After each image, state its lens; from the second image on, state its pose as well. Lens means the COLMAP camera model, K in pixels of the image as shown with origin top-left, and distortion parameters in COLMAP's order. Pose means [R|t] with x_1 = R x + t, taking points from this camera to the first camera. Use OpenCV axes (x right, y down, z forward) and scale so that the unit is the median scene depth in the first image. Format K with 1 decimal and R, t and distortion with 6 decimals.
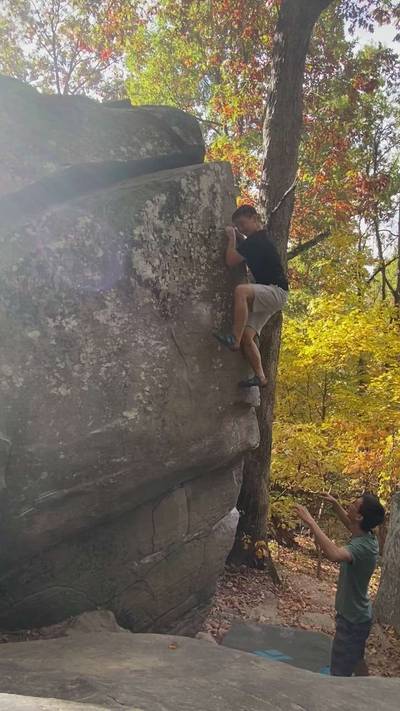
lens RADIAL K [[461.2, 0, 210.0], [0, 461.2, 358.1], [0, 0, 1]] dist [0.014642, -0.018202]
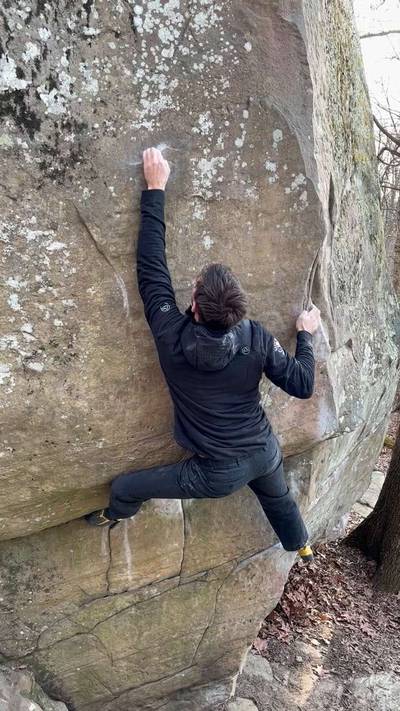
lens RADIAL K [[650.7, 0, 203.1], [0, 650.7, 356.6], [0, 0, 1]] dist [0.075460, -0.093059]
pose [[0.903645, 0.102077, -0.415941, 0.325923], [-0.000608, 0.971487, 0.237094, -0.069901], [0.428283, -0.213996, 0.877941, 0.436426]]
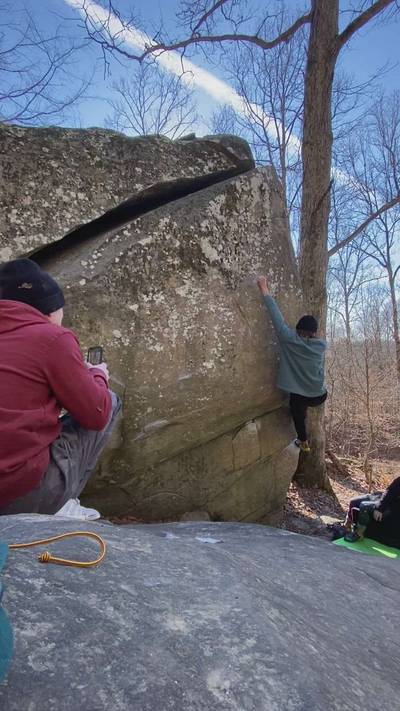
lens RADIAL K [[331.7, 0, 201.6], [0, 331.7, 356.2], [0, 0, 1]] dist [-0.008081, -0.002932]
pose [[0.974815, -0.064662, -0.213437, 0.011197], [0.071024, 0.997226, 0.022267, 0.071117], [0.211405, -0.036865, 0.976703, 0.067134]]
